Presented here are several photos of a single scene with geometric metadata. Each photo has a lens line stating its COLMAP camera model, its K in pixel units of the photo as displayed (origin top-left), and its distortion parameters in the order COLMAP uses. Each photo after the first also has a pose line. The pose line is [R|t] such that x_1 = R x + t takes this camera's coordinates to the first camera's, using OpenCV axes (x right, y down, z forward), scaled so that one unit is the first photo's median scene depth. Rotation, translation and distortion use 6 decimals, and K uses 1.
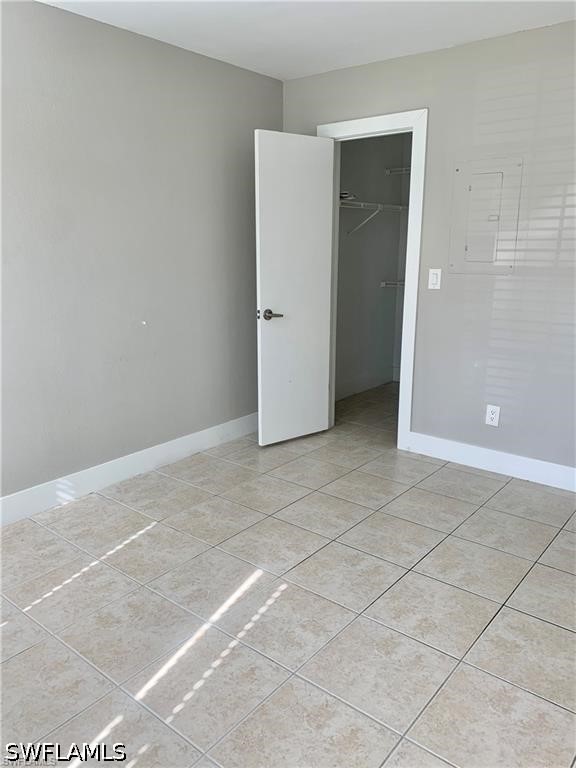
lens RADIAL K [[589.3, 0, 287.9], [0, 589.3, 384.4], [0, 0, 1]] dist [0.007481, 0.003300]
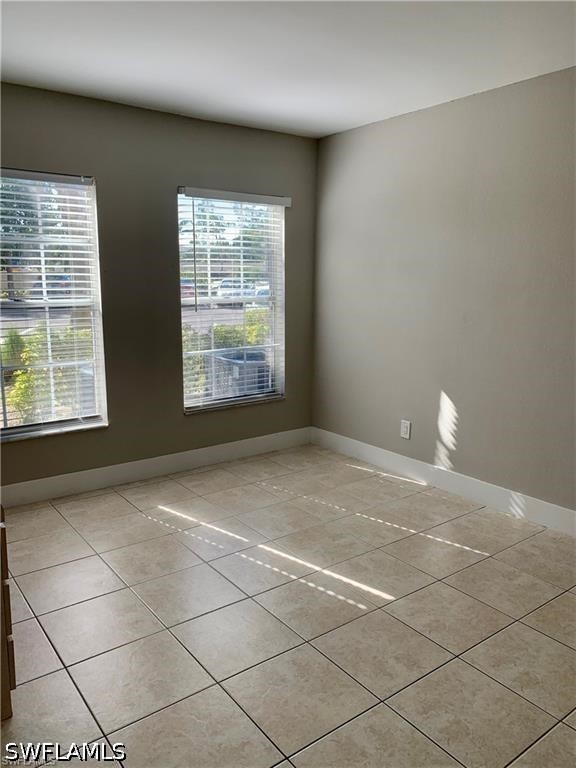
lens RADIAL K [[589.3, 0, 287.1], [0, 589.3, 383.3], [0, 0, 1]] dist [0.007481, 0.003300]
pose [[-0.237512, 0.184323, -0.953736, 0.777911], [-0.242659, 0.939445, 0.241991, -0.208018], [0.940588, 0.288908, -0.178401, 0.769547]]
